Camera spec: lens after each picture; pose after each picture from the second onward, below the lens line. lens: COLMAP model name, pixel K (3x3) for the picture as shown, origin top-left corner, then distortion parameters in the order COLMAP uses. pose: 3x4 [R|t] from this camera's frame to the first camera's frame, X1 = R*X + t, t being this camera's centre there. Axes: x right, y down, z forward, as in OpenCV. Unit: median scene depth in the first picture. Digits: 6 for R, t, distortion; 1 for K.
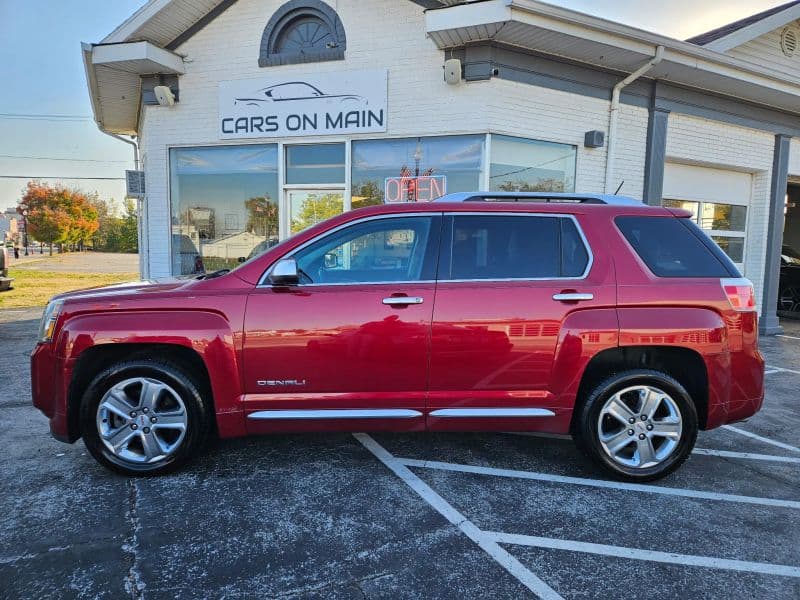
lens RADIAL K [[532.9, 0, 401.5], [0, 532.9, 299.9], [0, 0, 1]] dist [0.072021, -0.061876]
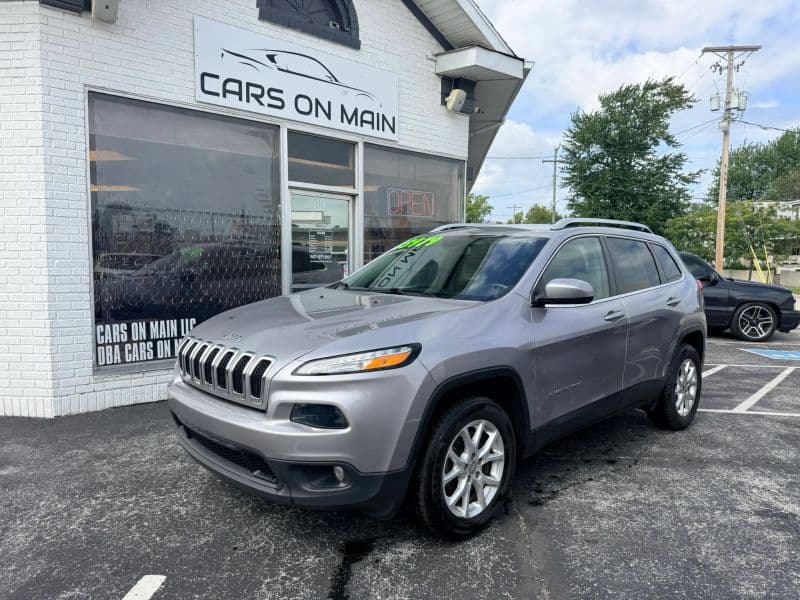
lens RADIAL K [[569.5, 0, 397.4], [0, 569.5, 303.4], [0, 0, 1]] dist [0.029672, -0.038274]
pose [[0.523407, -0.071501, 0.849078, -0.892424], [0.076277, 0.996404, 0.036888, -0.061465], [-0.848662, 0.045457, 0.526979, 0.469387]]
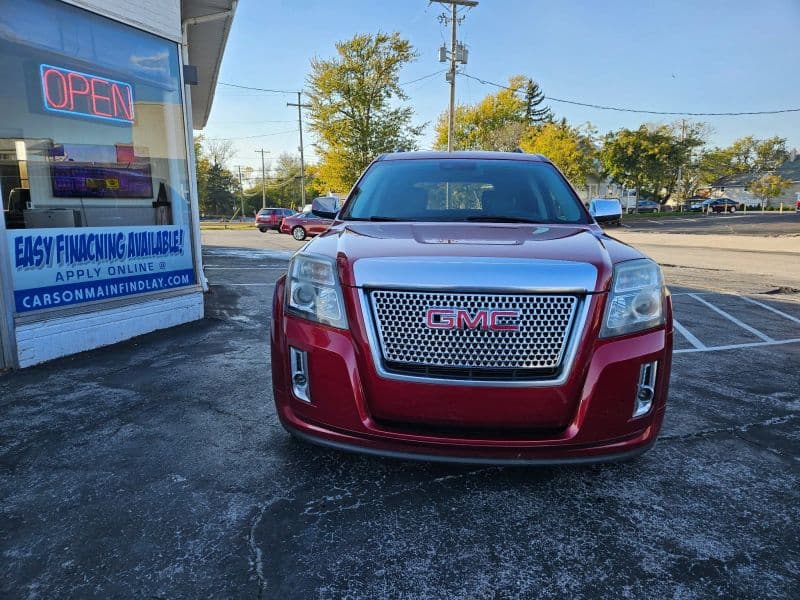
lens RADIAL K [[532.9, 0, 402.9], [0, 532.9, 311.1], [0, 0, 1]] dist [0.072021, -0.061876]
pose [[0.104274, -0.198368, 0.974565, -0.615809], [0.090901, 0.977706, 0.189282, -0.043349], [-0.990386, 0.068852, 0.119981, 0.563447]]
